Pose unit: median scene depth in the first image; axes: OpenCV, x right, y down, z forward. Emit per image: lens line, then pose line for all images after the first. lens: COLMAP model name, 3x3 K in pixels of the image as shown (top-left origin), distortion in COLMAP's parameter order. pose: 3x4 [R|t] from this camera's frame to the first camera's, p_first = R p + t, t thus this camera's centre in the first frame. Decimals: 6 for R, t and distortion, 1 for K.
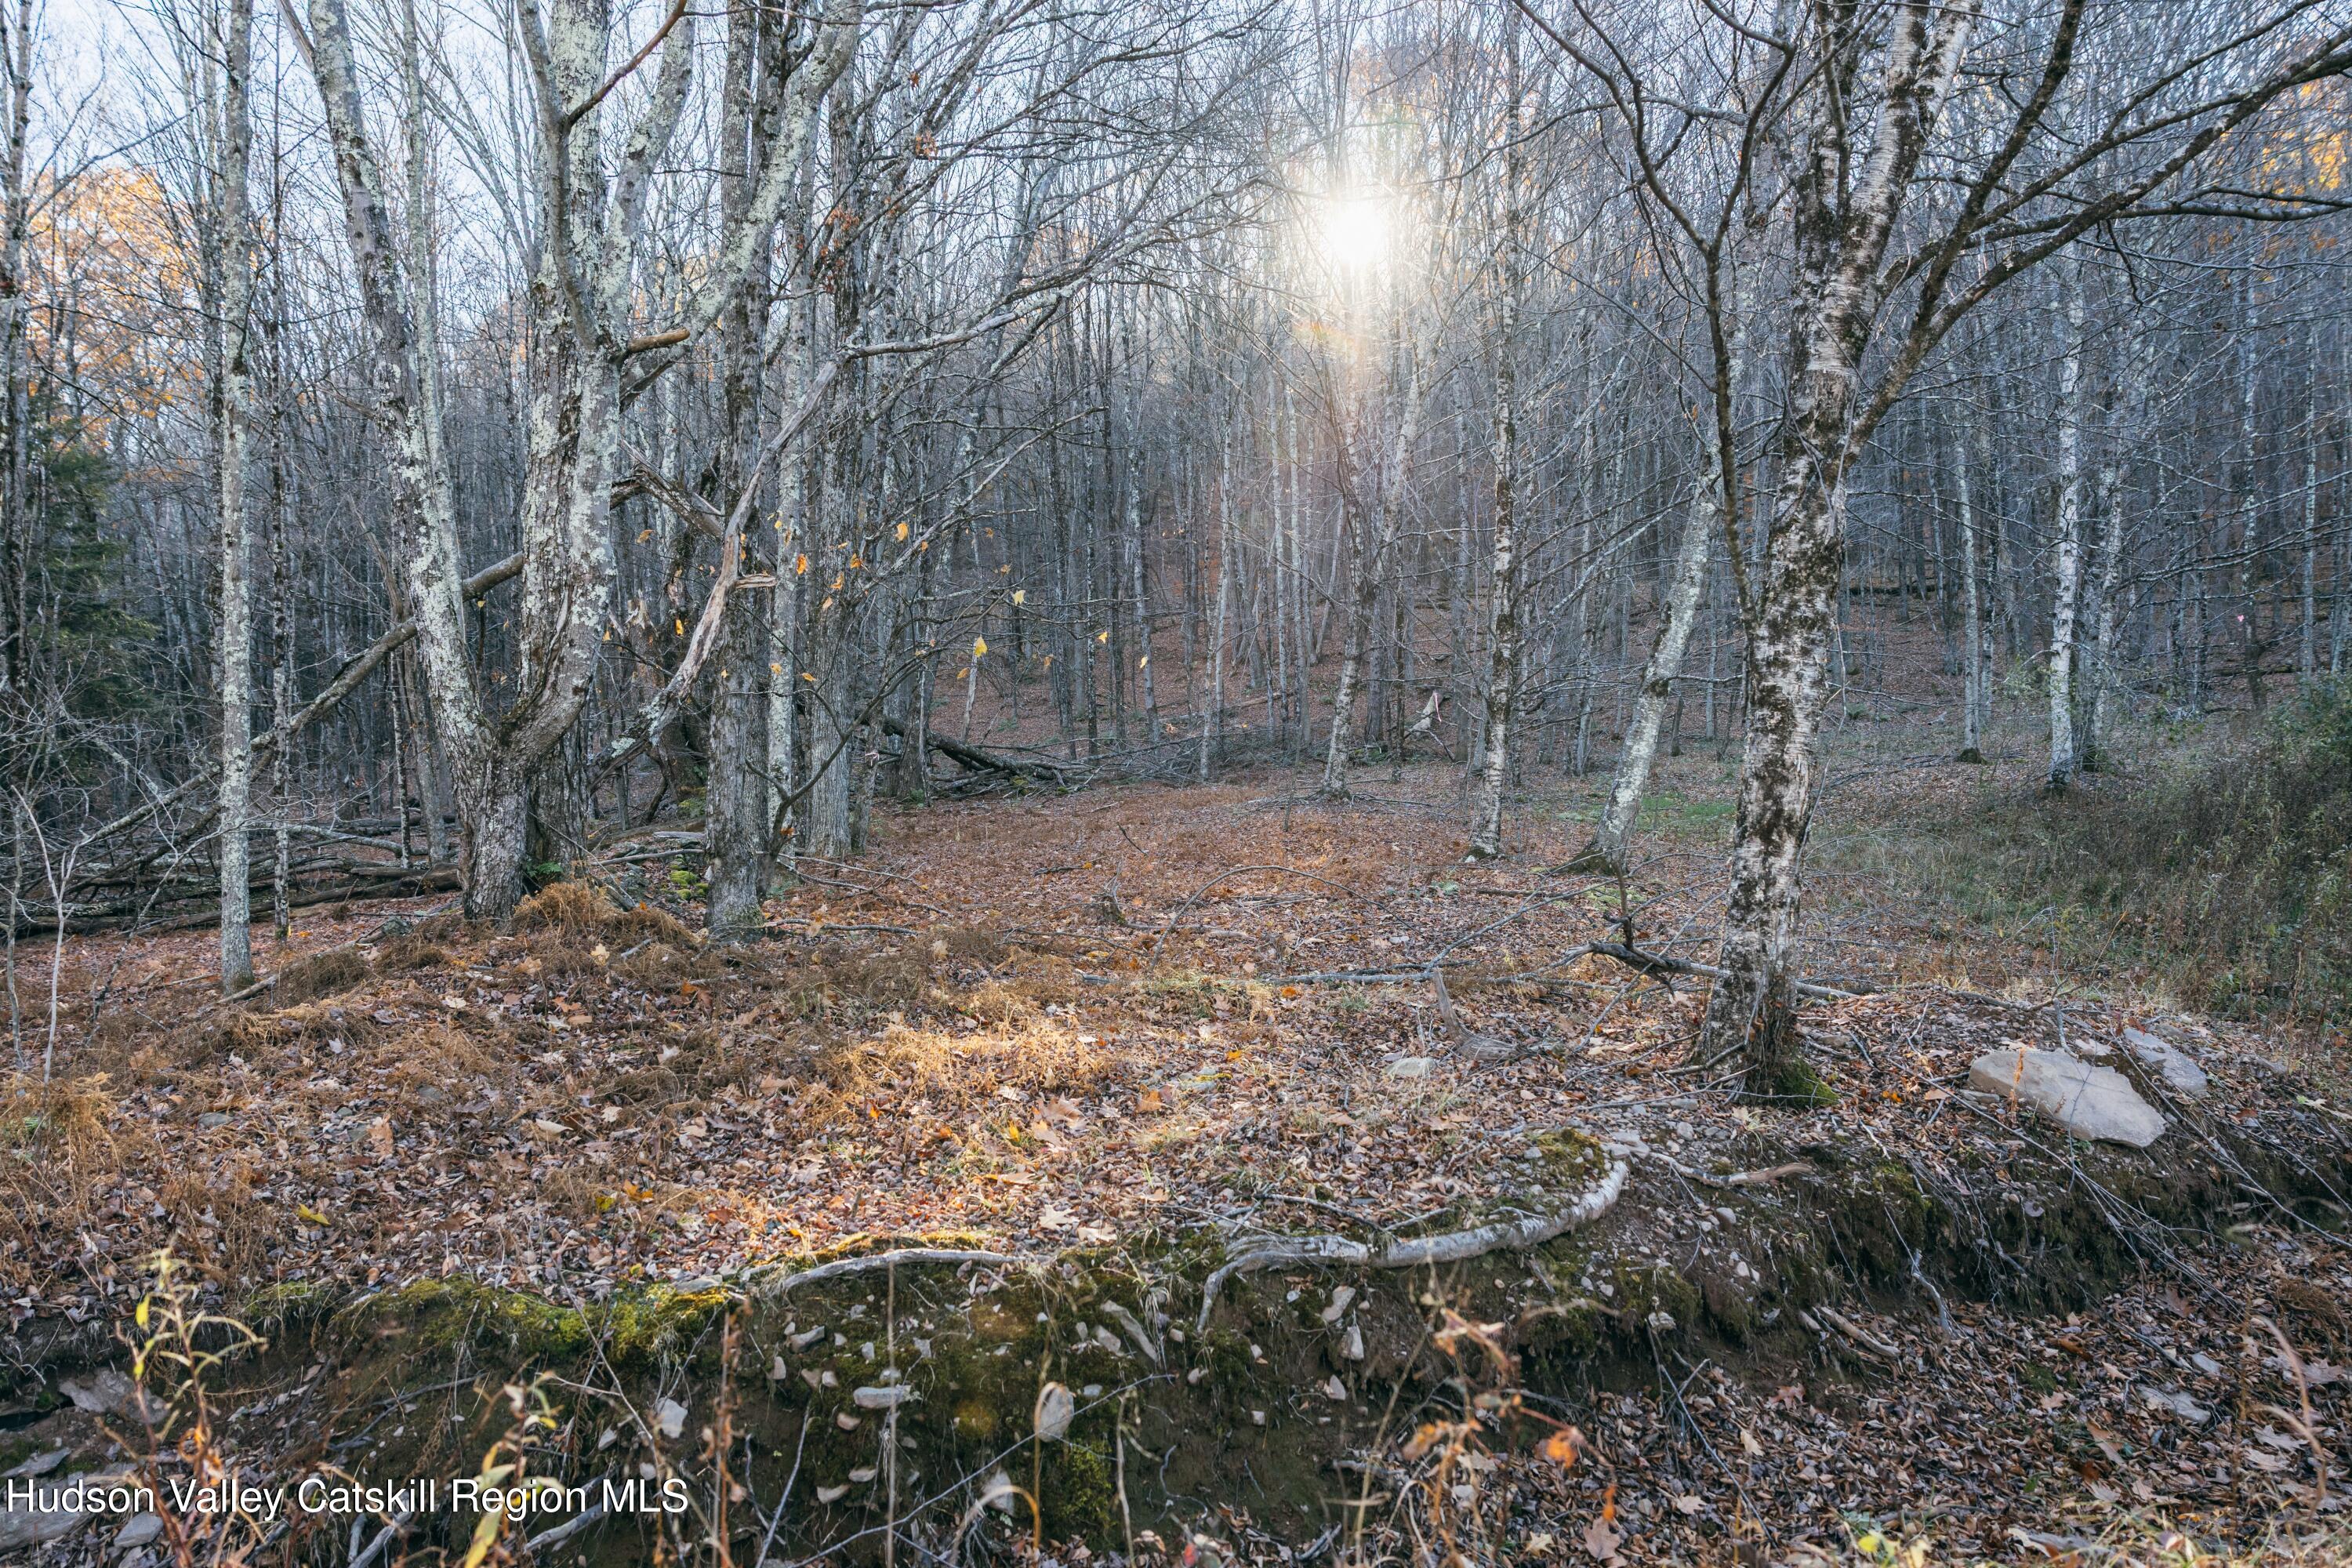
lens RADIAL K [[1624.1, 0, 1181.0], [0, 1624.1, 783.1], [0, 0, 1]] dist [0.008782, -0.002287]
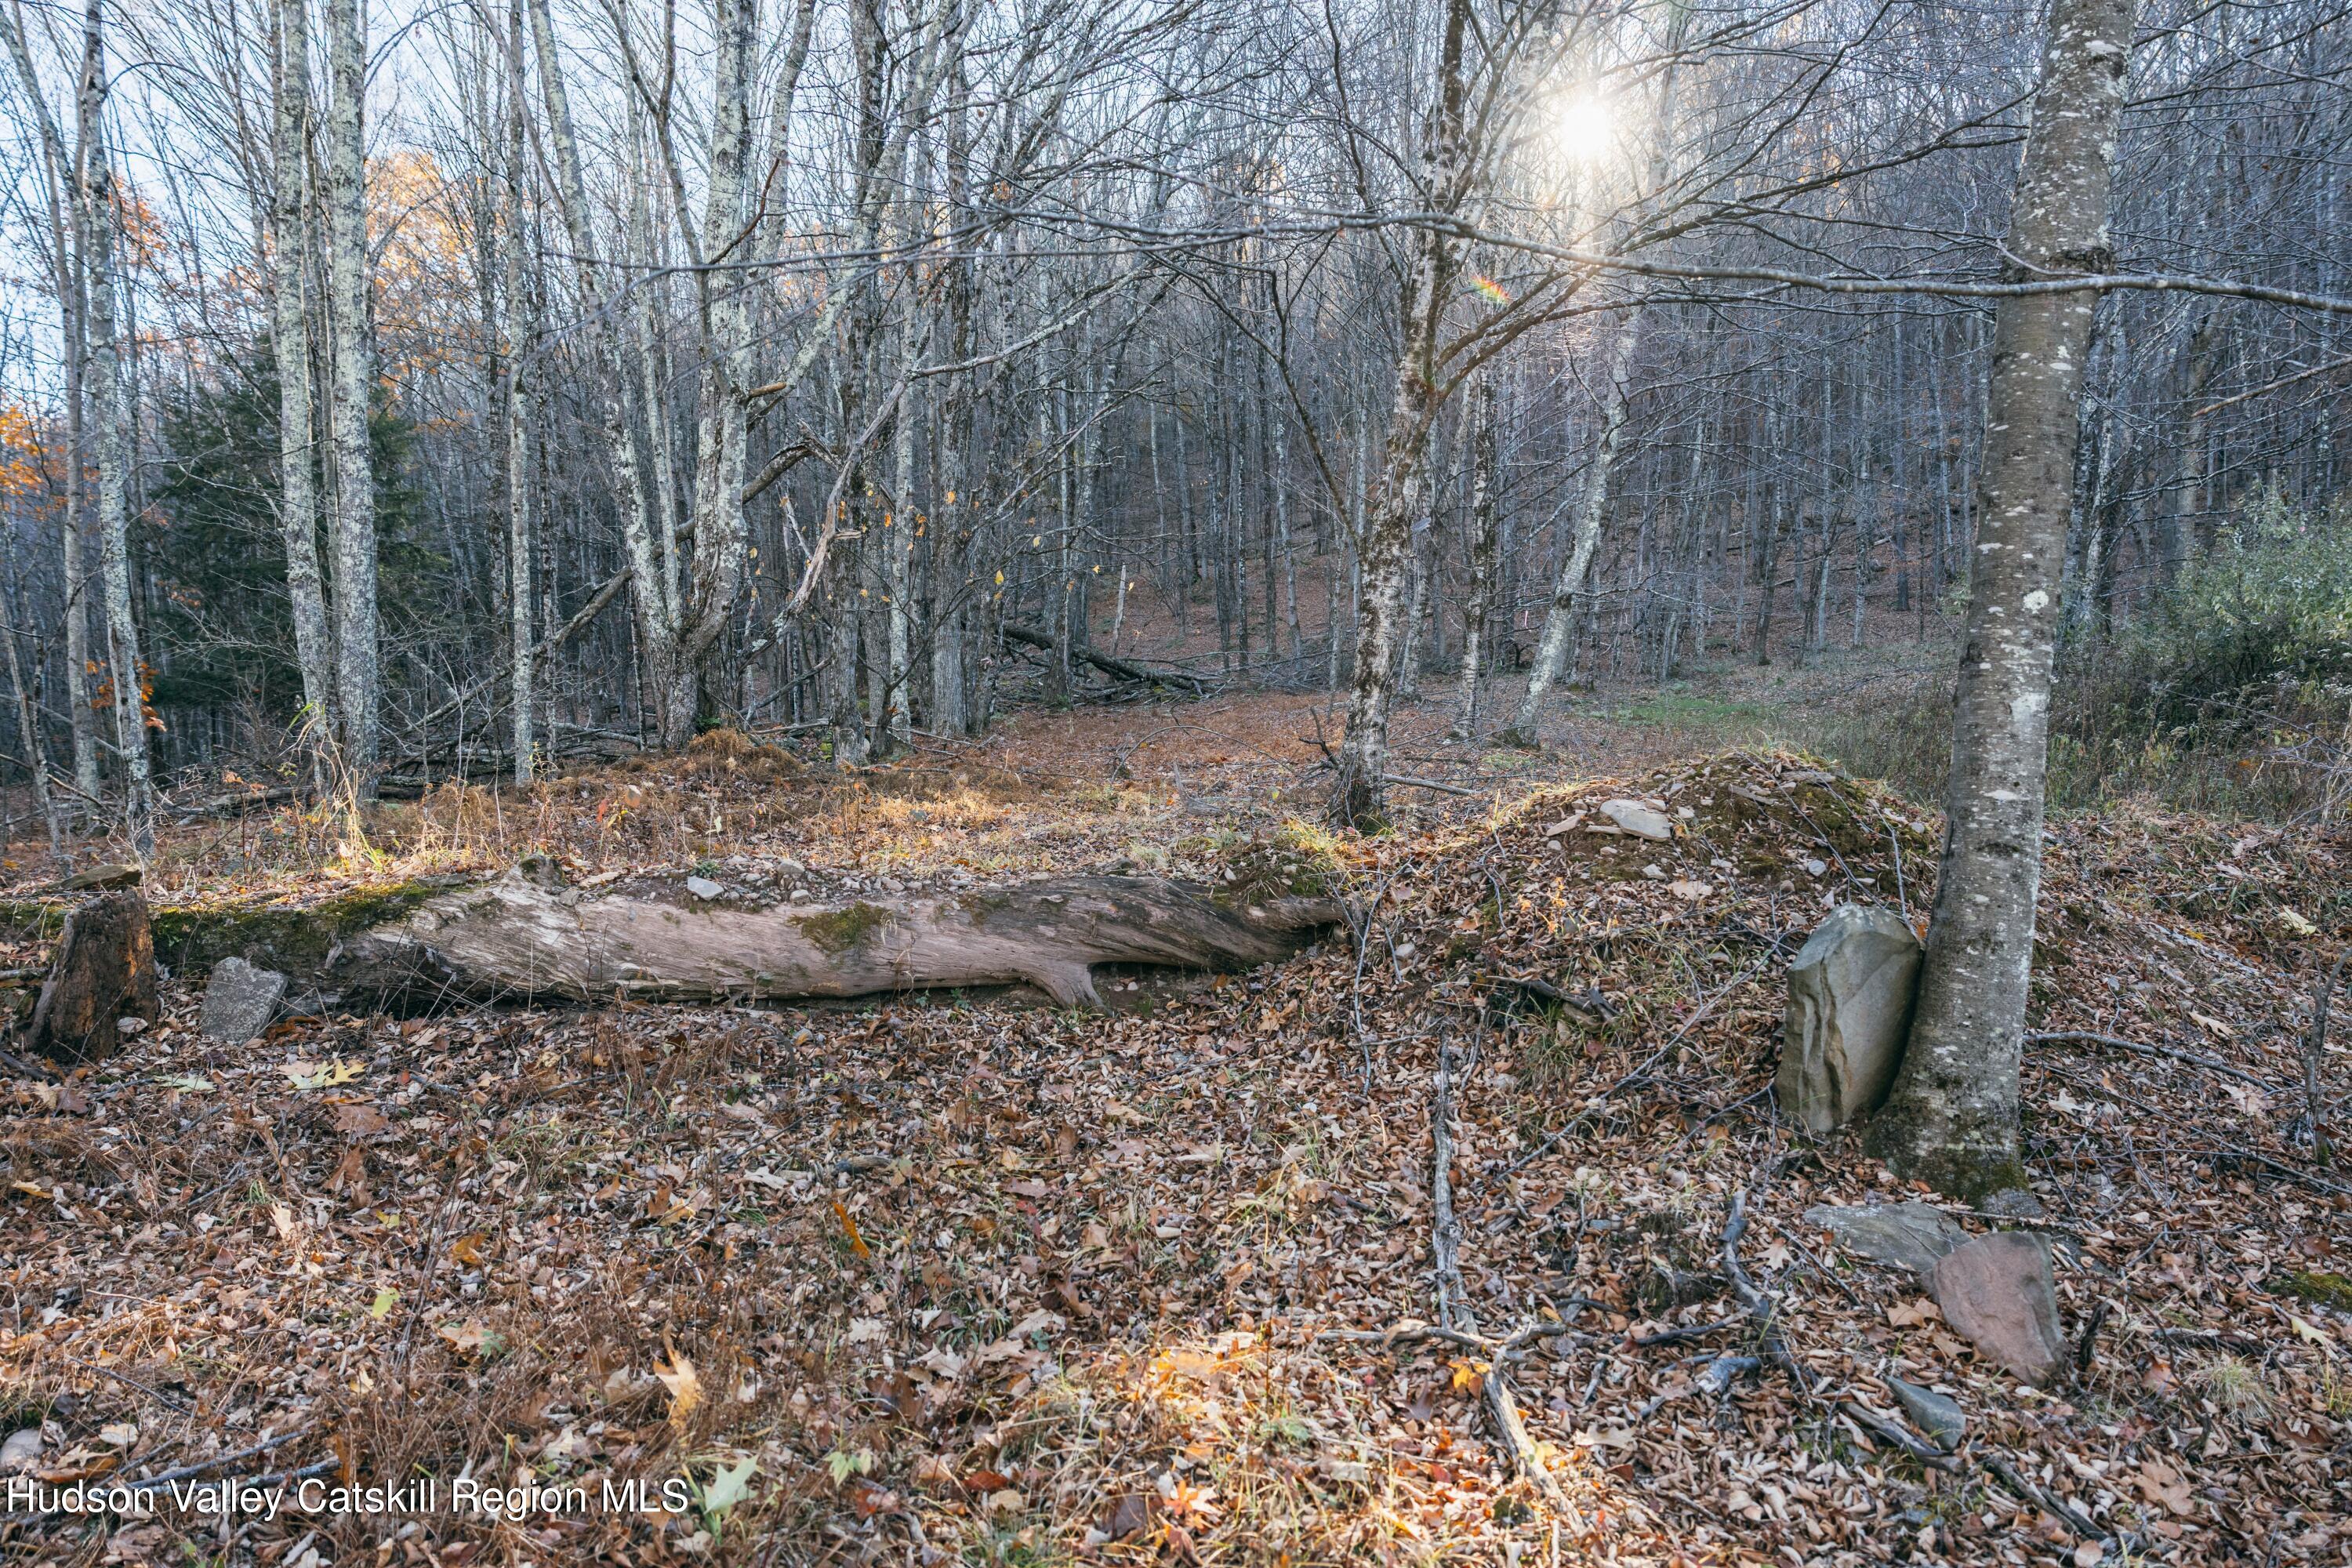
lens RADIAL K [[1624.1, 0, 1171.2], [0, 1624.1, 784.9], [0, 0, 1]] dist [0.008782, -0.002287]
pose [[0.990400, 0.007679, -0.138020, 0.252112], [-0.000774, 0.998748, 0.050012, 0.032154], [0.138232, -0.049425, 0.989166, -0.468376]]
